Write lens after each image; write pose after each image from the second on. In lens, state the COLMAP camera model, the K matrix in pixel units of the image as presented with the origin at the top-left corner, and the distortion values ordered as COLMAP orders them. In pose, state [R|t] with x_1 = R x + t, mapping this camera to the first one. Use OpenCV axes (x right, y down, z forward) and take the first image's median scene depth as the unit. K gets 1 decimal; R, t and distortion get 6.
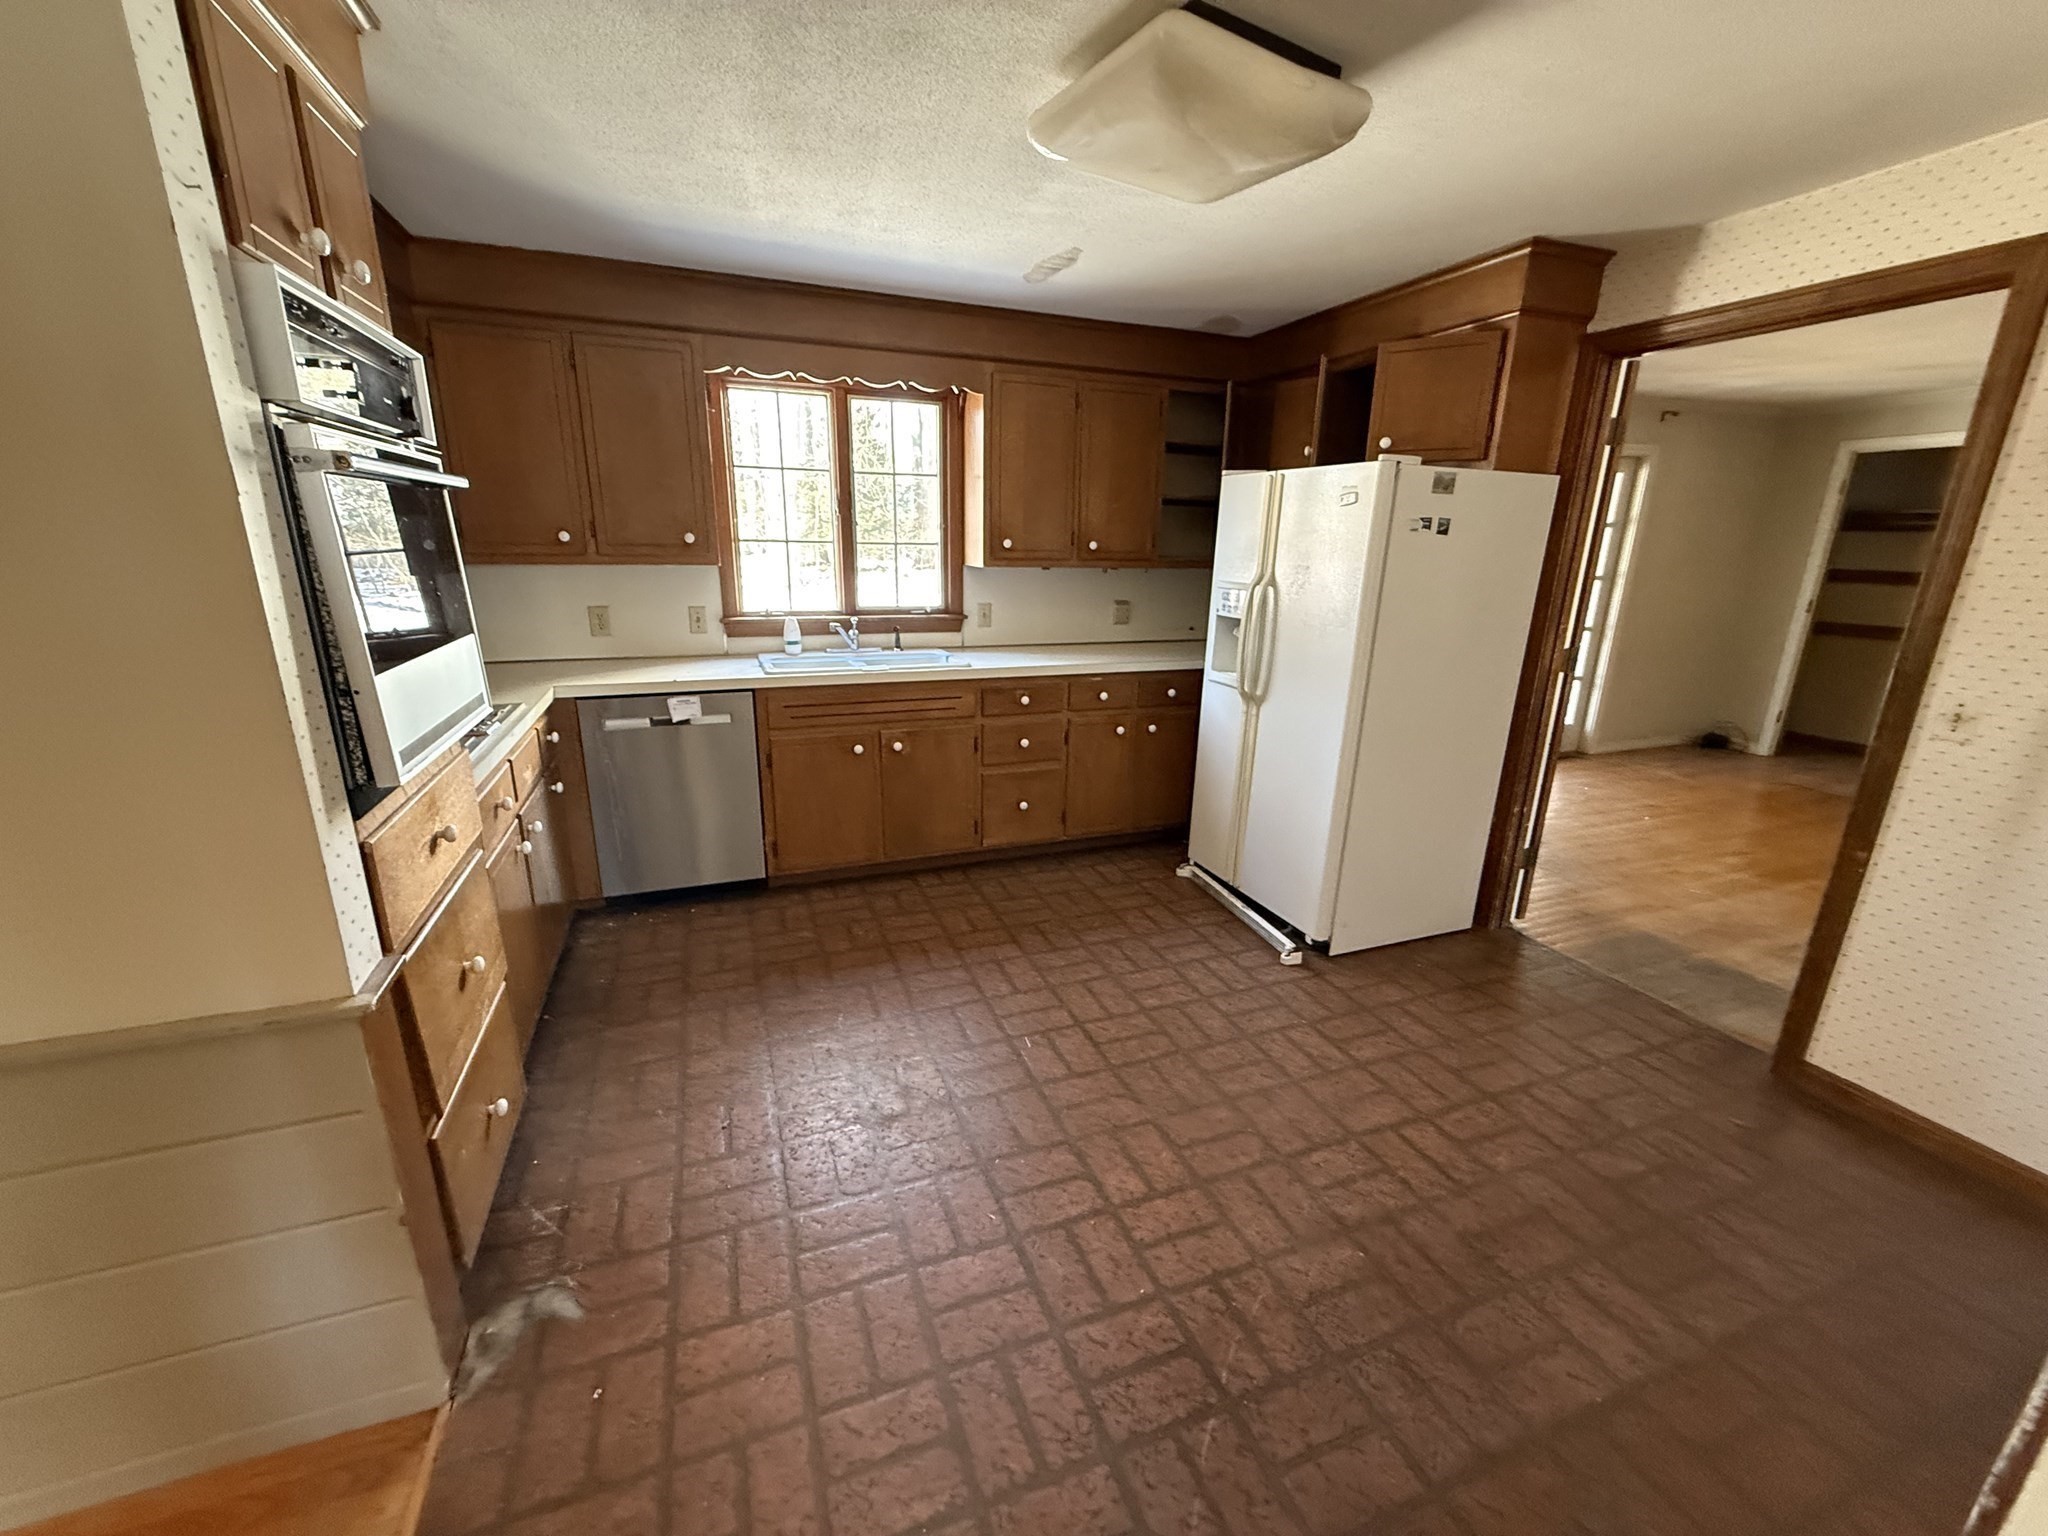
lens RADIAL K [[817.1, 0, 1021.8], [0, 817.1, 769.8], [0, 0, 1]] dist [0.000769, 0.000071]
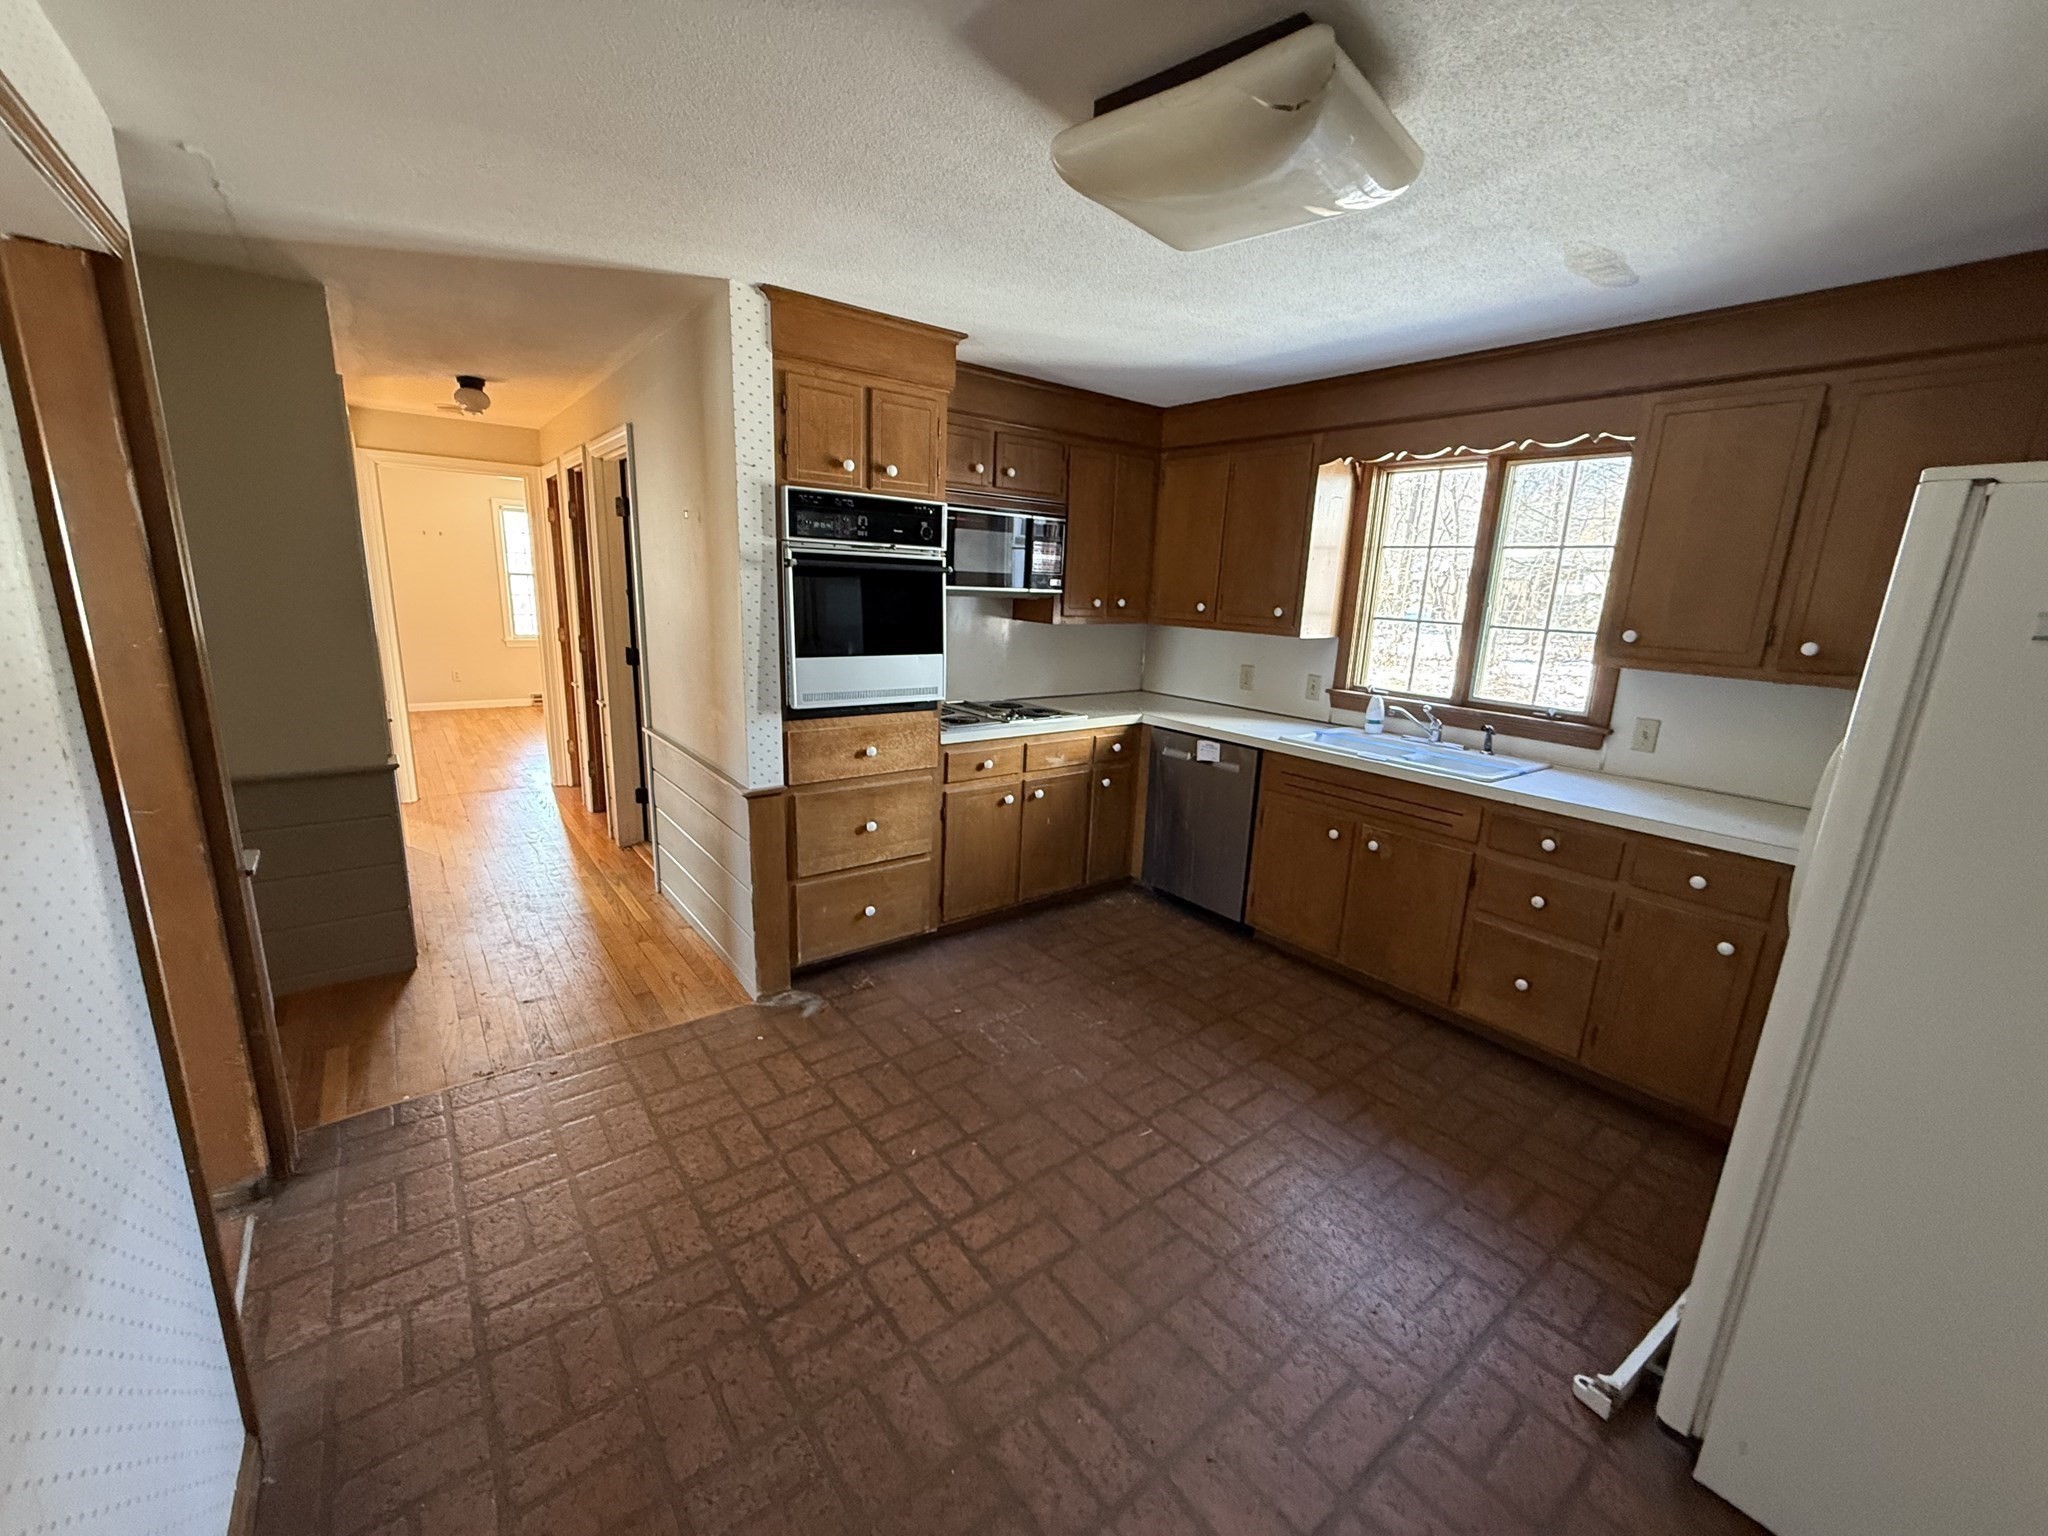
lens RADIAL K [[817.1, 0, 1022.0], [0, 817.1, 771.6], [0, 0, 1]] dist [0.000769, 0.000071]
pose [[0.294256, 0.213686, -0.931532, 0.606295], [-0.296524, 0.946998, 0.123566, -0.111529], [0.908563, 0.239861, 0.342022, 0.351844]]
